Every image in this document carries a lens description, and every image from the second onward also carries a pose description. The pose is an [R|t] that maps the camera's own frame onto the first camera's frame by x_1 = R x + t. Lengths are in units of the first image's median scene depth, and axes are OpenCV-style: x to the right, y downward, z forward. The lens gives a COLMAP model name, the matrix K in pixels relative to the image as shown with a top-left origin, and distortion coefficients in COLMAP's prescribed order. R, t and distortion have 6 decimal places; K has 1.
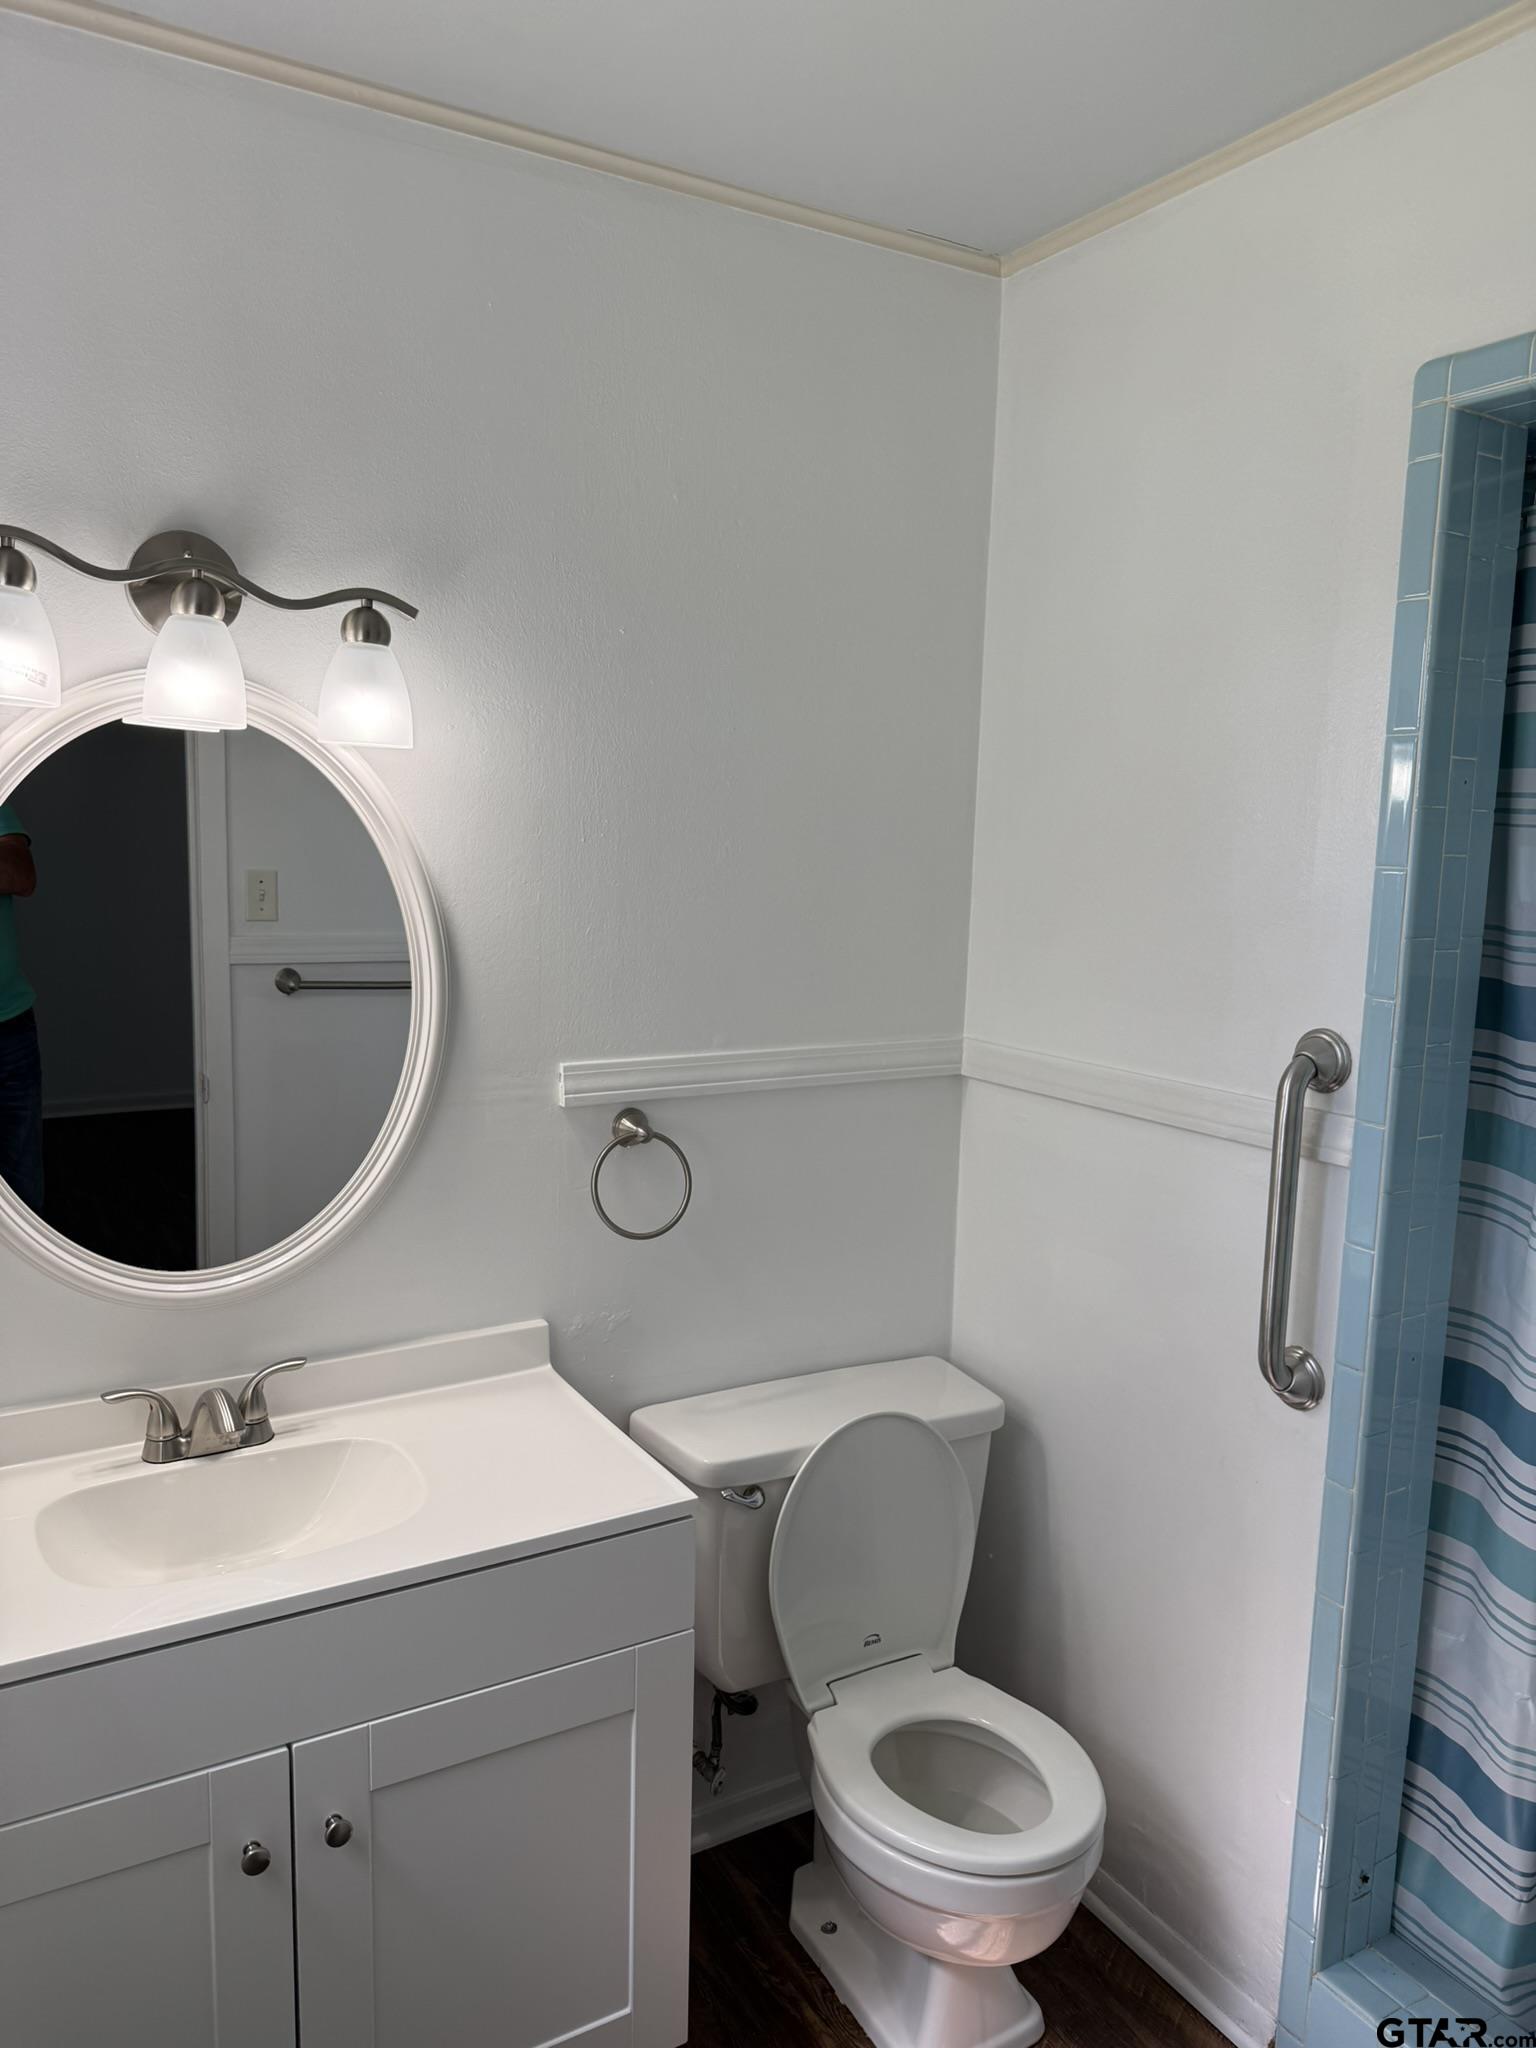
lens RADIAL K [[1448.0, 0, 772.1], [0, 1448.0, 1020.7], [0, 0, 1]] dist [0.023650, -0.028758]
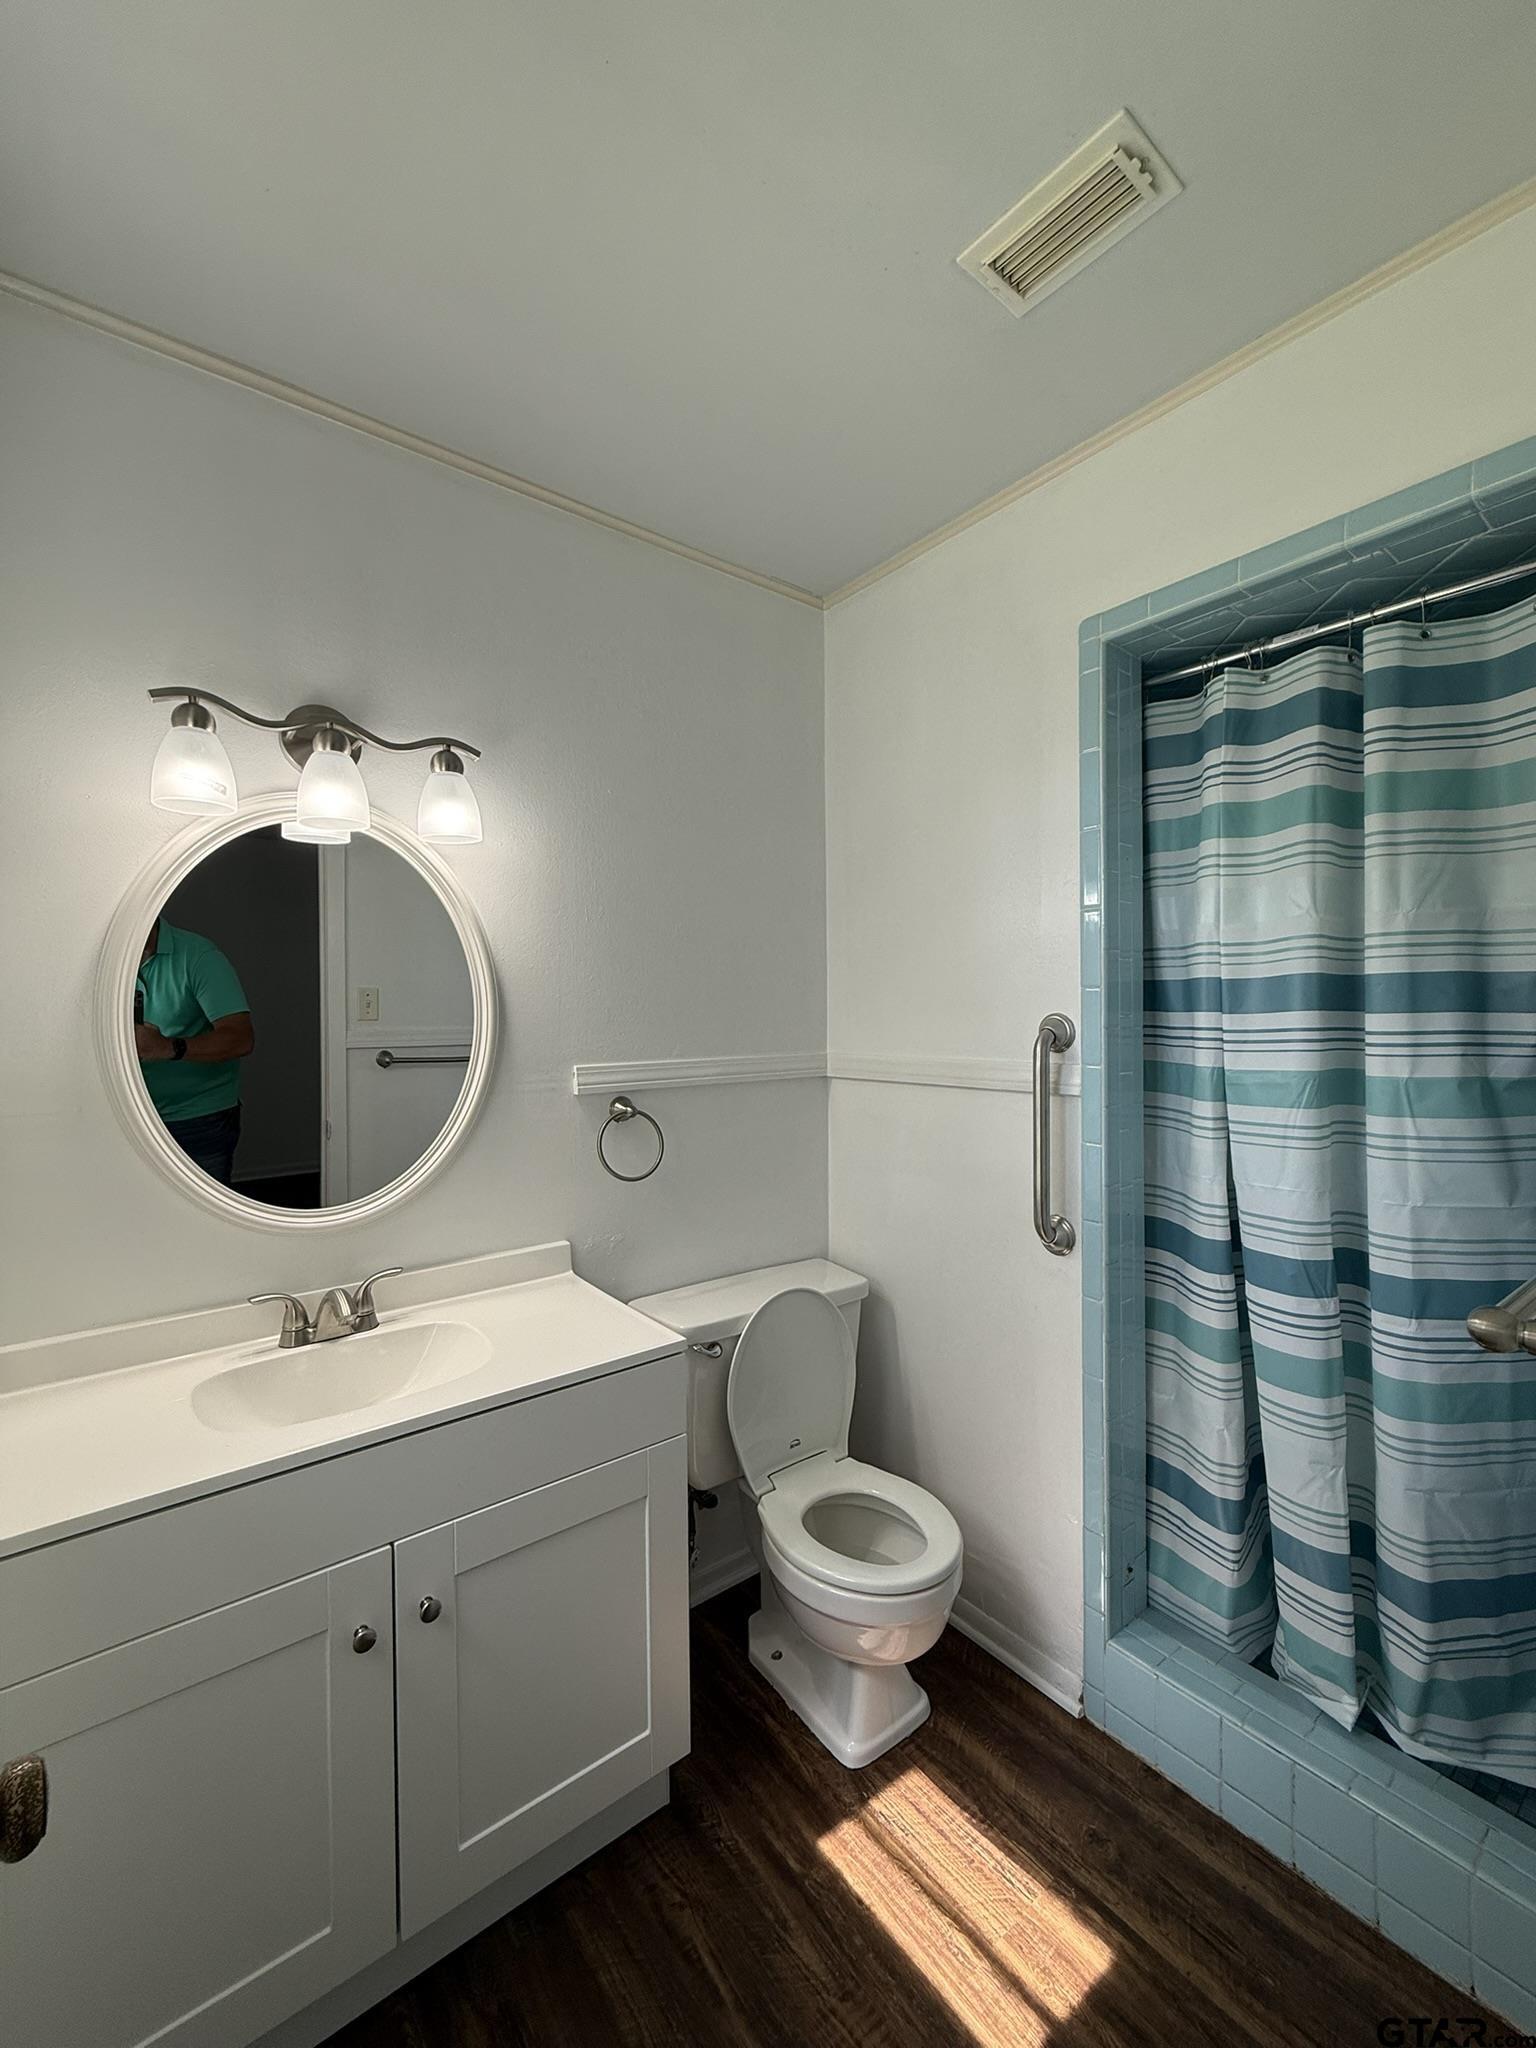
lens RADIAL K [[824.6, 0, 774.2], [0, 824.6, 1018.5], [0, 0, 1]] dist [0.001401, 0.000149]
pose [[0.991302, -0.034947, 0.126883, -0.051576], [0.050573, 0.991228, -0.122101, 0.106070], [-0.121503, 0.127456, 0.984374, 0.122850]]
